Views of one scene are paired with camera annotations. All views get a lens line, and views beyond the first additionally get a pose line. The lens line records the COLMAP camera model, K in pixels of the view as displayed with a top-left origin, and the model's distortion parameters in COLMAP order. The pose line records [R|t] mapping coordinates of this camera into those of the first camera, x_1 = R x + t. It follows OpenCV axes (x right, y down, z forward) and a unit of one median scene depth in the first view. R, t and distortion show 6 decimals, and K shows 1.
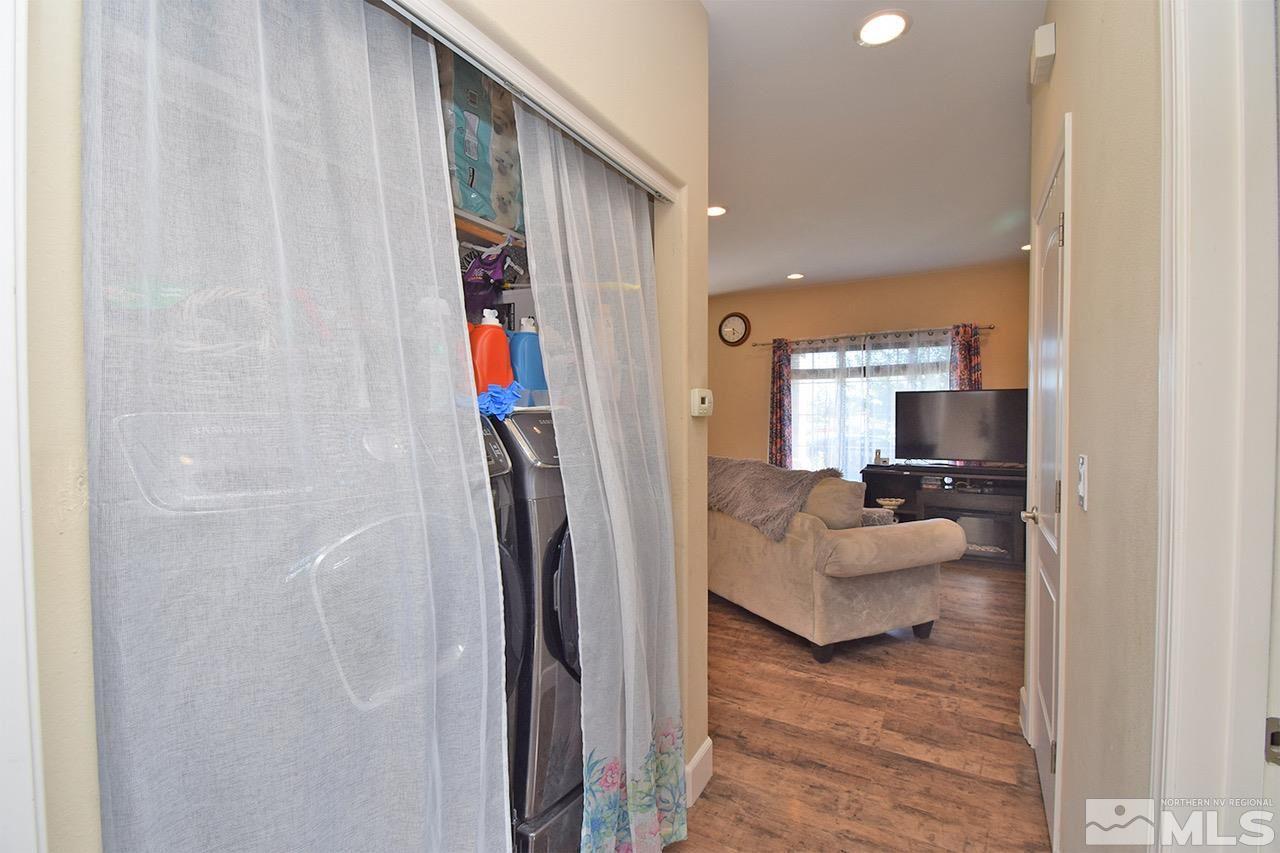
lens RADIAL K [[556.1, 0, 640.0], [0, 556.1, 426.5], [0, 0, 1]] dist [0.000303, -0.000066]
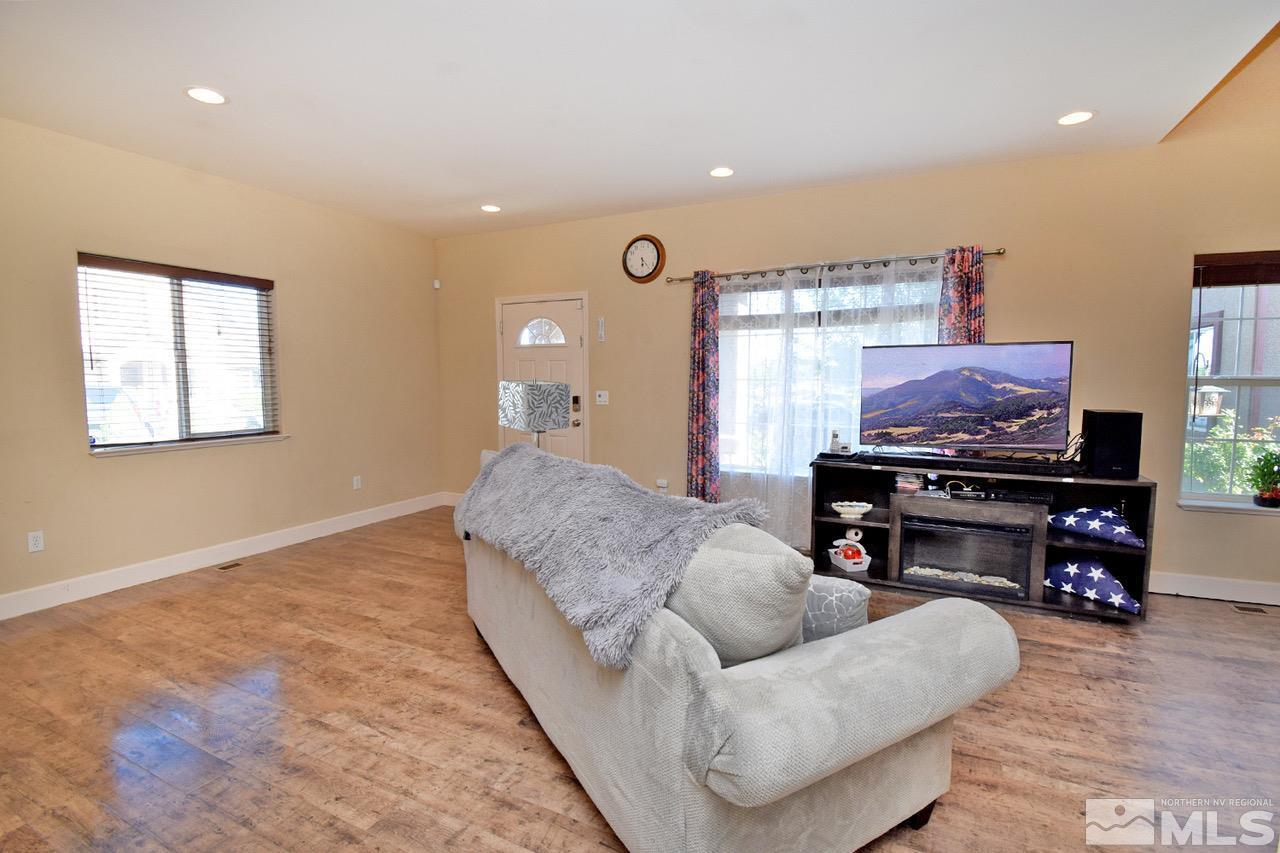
lens RADIAL K [[599.8, 0, 640.0], [0, 599.8, 426.5], [0, 0, 1]] dist [-0.002899, -0.000969]
pose [[0.995679, -0.003427, 0.092800, 0.107639], [-0.002071, 0.998251, 0.059089, -0.006973], [-0.092840, -0.059026, 0.993930, 0.260682]]
